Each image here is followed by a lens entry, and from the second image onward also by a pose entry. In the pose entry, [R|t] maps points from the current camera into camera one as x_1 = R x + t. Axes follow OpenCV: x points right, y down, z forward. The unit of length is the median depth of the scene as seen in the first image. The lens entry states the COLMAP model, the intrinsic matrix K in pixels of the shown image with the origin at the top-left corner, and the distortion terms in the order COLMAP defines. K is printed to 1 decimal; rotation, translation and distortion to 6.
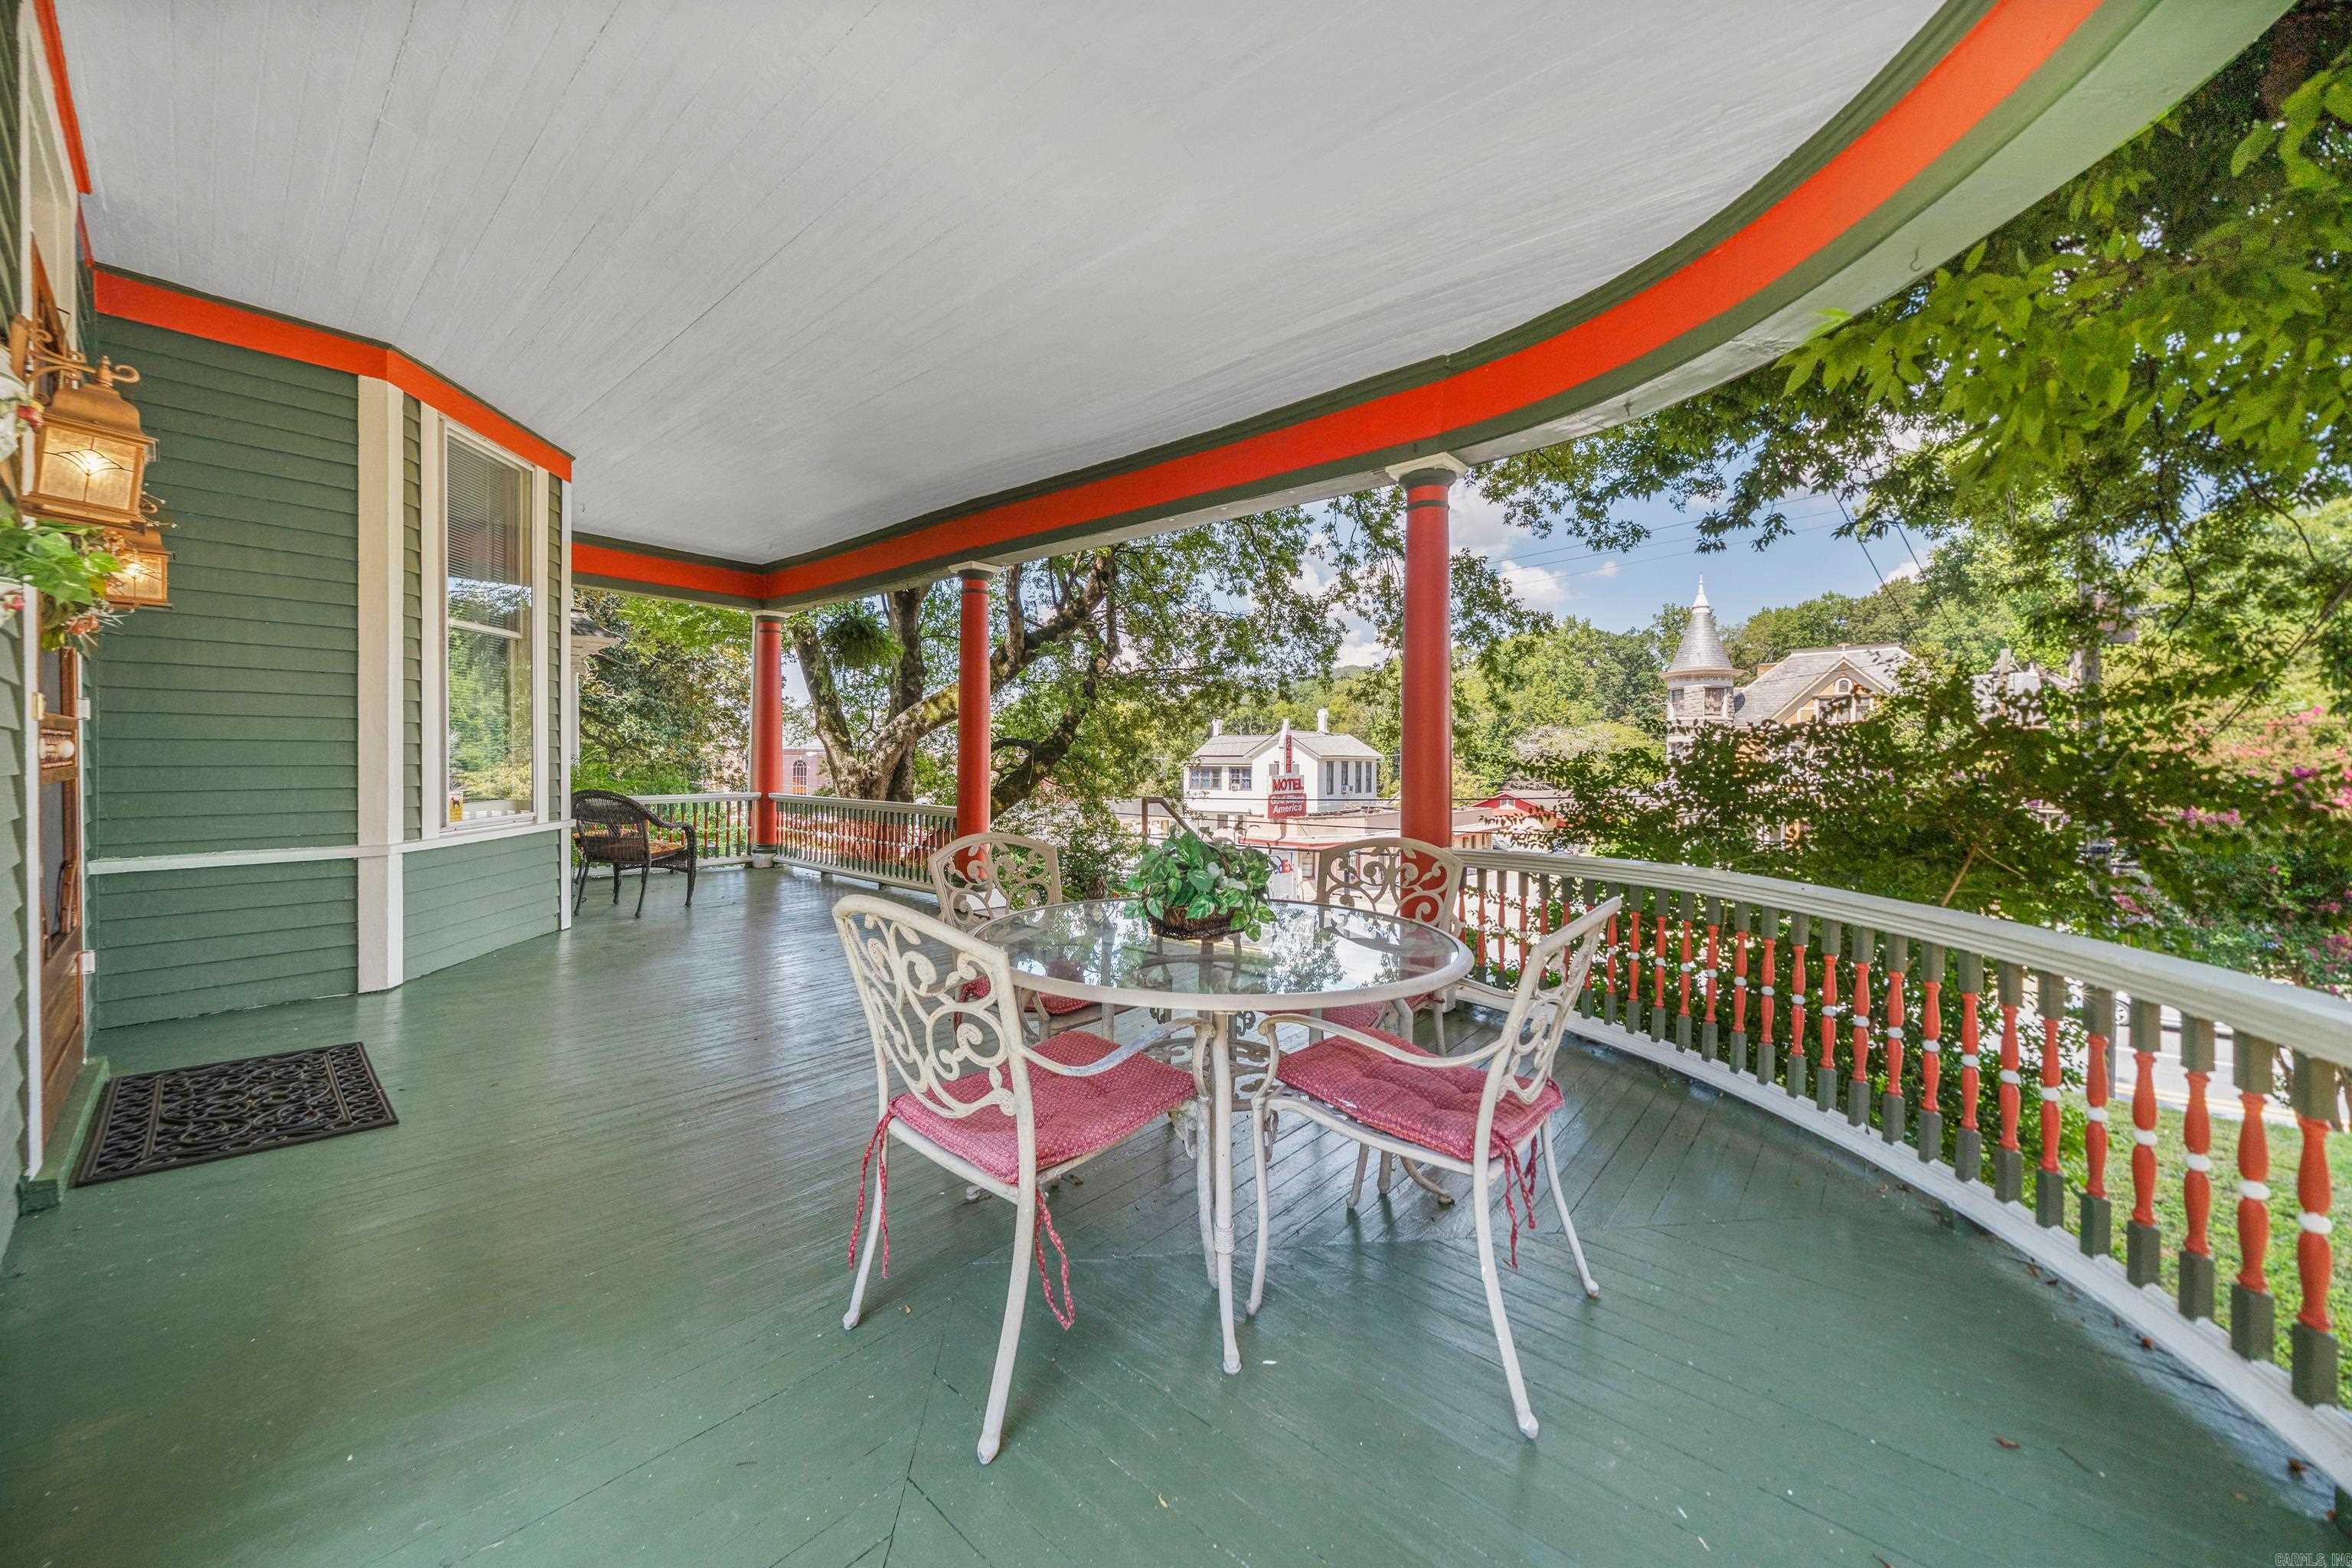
lens RADIAL K [[841.2, 0, 1171.9], [0, 841.2, 762.9], [0, 0, 1]] dist [0.000020, 0.000015]
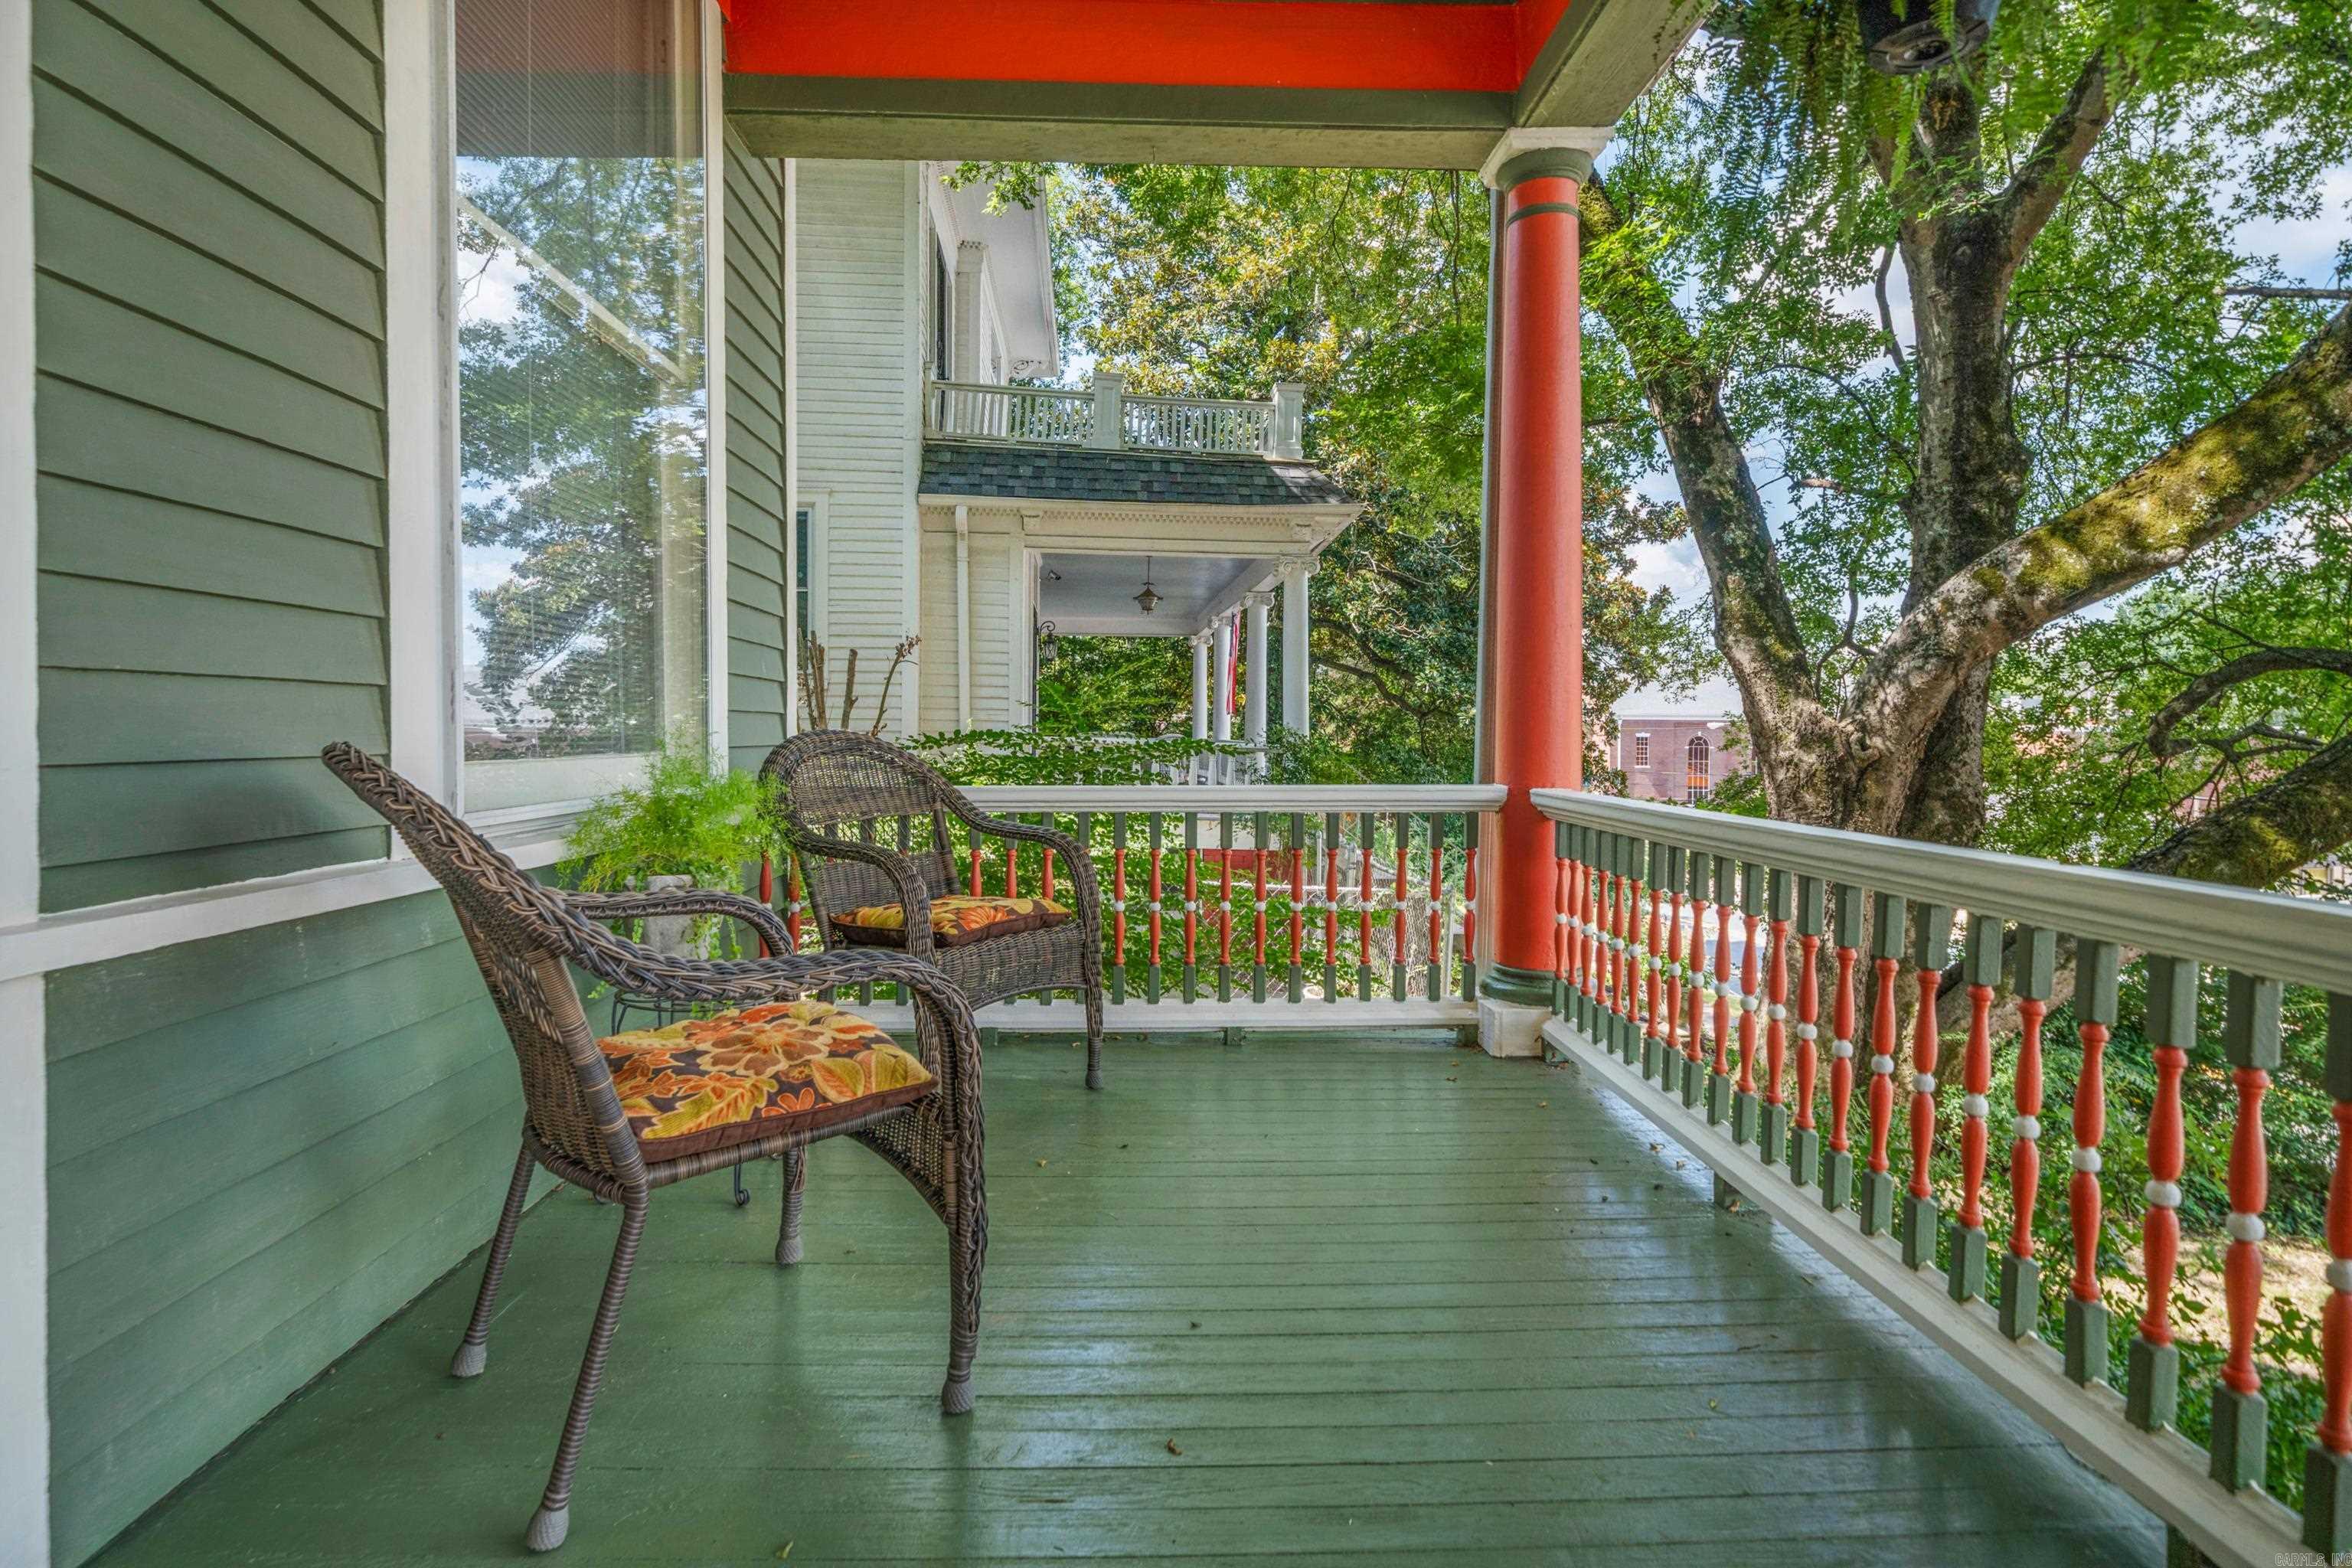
lens RADIAL K [[1174.8, 0, 1173.4], [0, 1174.8, 728.9], [0, 0, 1]] dist [0.000406, -0.000083]
pose [[0.667674, -0.006243, -0.744427, -0.173929], [-0.003247, 0.999931, -0.011298, 0.013680], [0.744447, 0.009960, 0.667608, 0.422345]]
